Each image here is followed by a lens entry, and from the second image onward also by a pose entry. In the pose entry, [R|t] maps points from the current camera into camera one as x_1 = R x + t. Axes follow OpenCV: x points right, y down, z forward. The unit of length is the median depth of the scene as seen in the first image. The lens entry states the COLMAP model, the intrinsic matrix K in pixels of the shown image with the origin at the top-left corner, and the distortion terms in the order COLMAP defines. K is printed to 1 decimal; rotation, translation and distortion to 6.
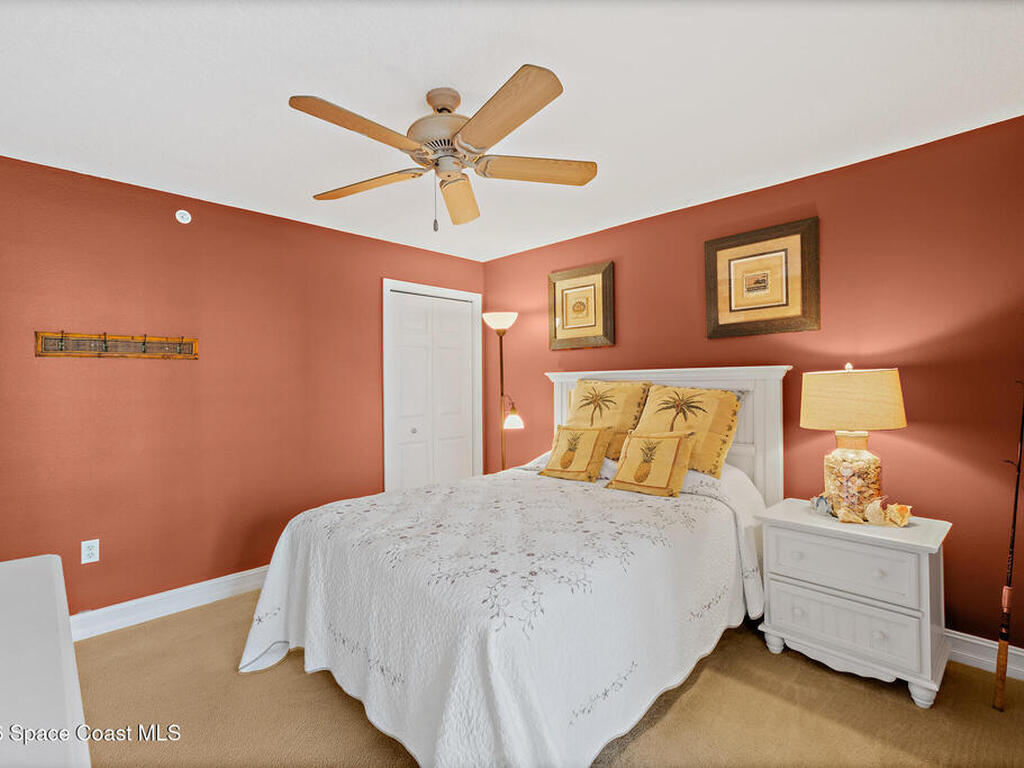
lens RADIAL K [[487.9, 0, 512.0], [0, 487.9, 384.0], [0, 0, 1]] dist [0.001979, -0.000091]
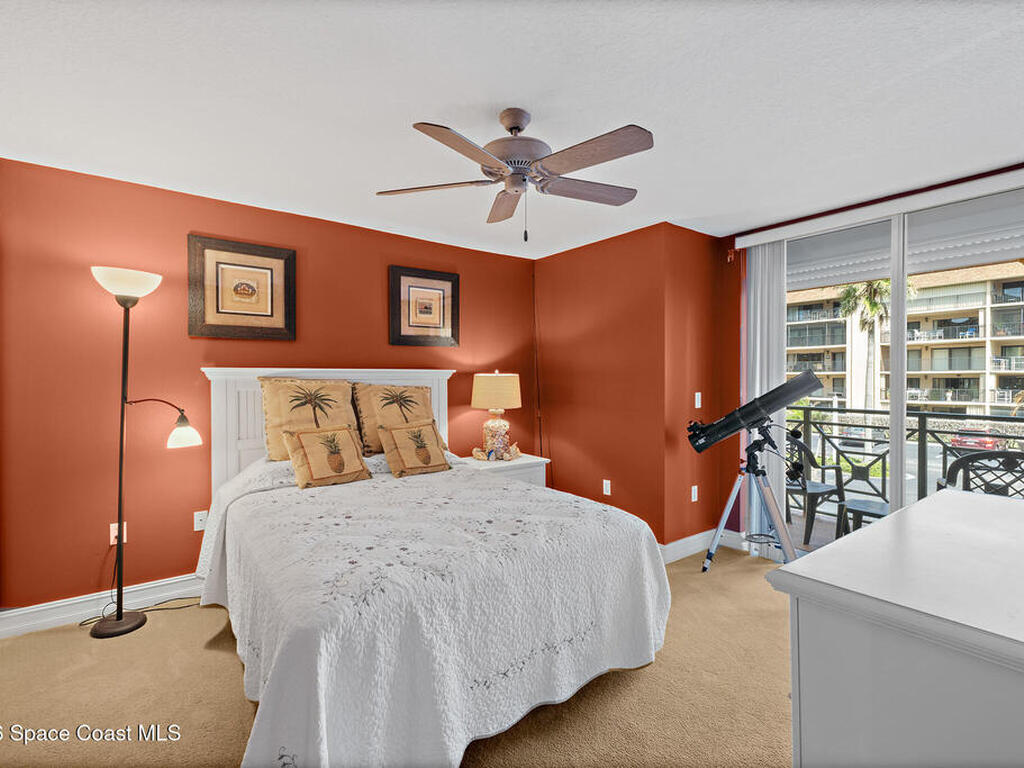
lens RADIAL K [[487.9, 0, 512.0], [0, 487.9, 384.0], [0, 0, 1]] dist [0.001979, -0.000091]
pose [[0.131421, -0.002060, 0.991325, -0.793923], [0.005395, 0.999985, 0.001363, 0.004131], [-0.991312, 0.005169, 0.131430, 0.564248]]
